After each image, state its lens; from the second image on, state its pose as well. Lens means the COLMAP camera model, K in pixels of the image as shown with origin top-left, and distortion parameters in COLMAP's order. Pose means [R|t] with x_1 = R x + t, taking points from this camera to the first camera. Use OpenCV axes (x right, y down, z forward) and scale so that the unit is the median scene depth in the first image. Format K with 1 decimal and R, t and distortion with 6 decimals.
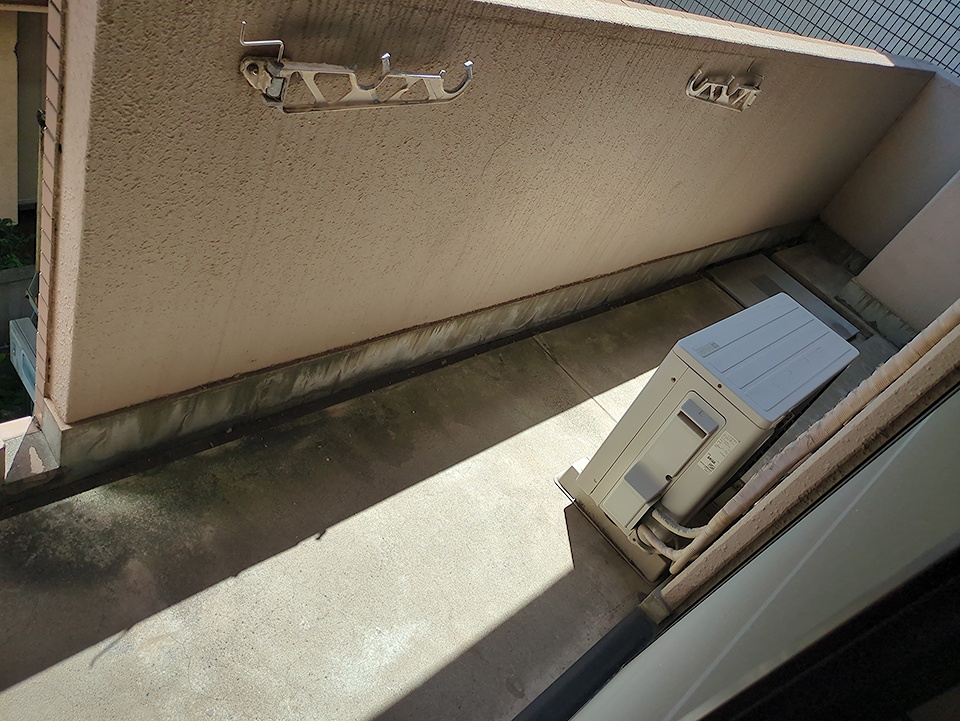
lens RADIAL K [[725.2, 0, 490.8], [0, 725.2, 356.8], [0, 0, 1]] dist [0.032955, 0.000145]
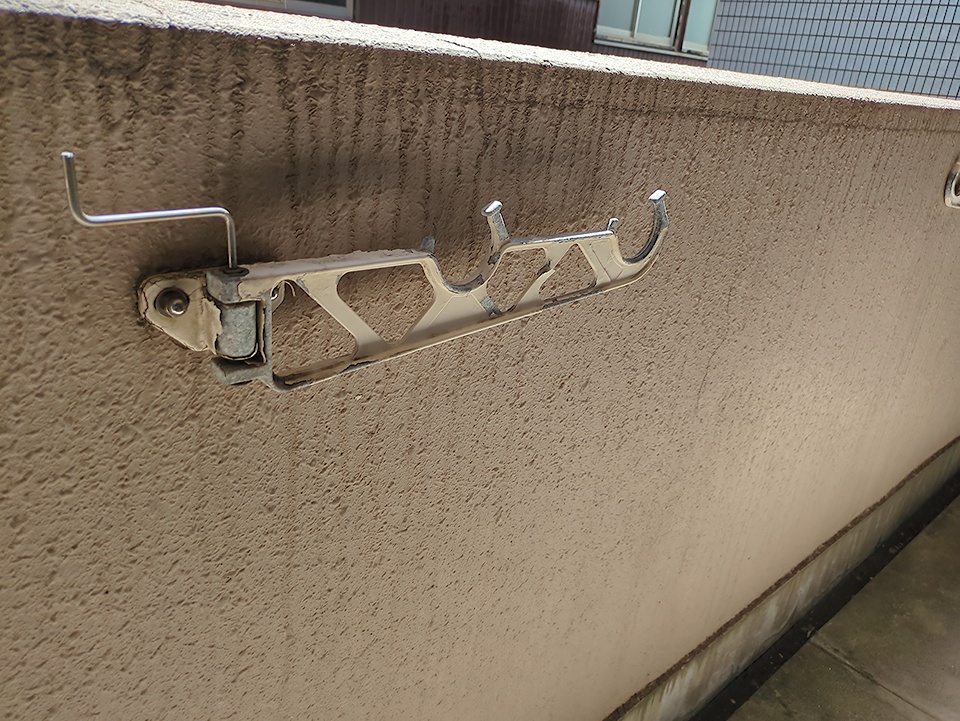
lens RADIAL K [[725.2, 0, 490.8], [0, 725.2, 356.8], [0, 0, 1]] dist [0.032955, 0.000145]
pose [[0.954000, -0.277496, -0.113492, -0.118240], [0.223838, 0.911093, -0.346129, -0.177663], [0.199451, 0.304803, 0.931297, 0.609988]]
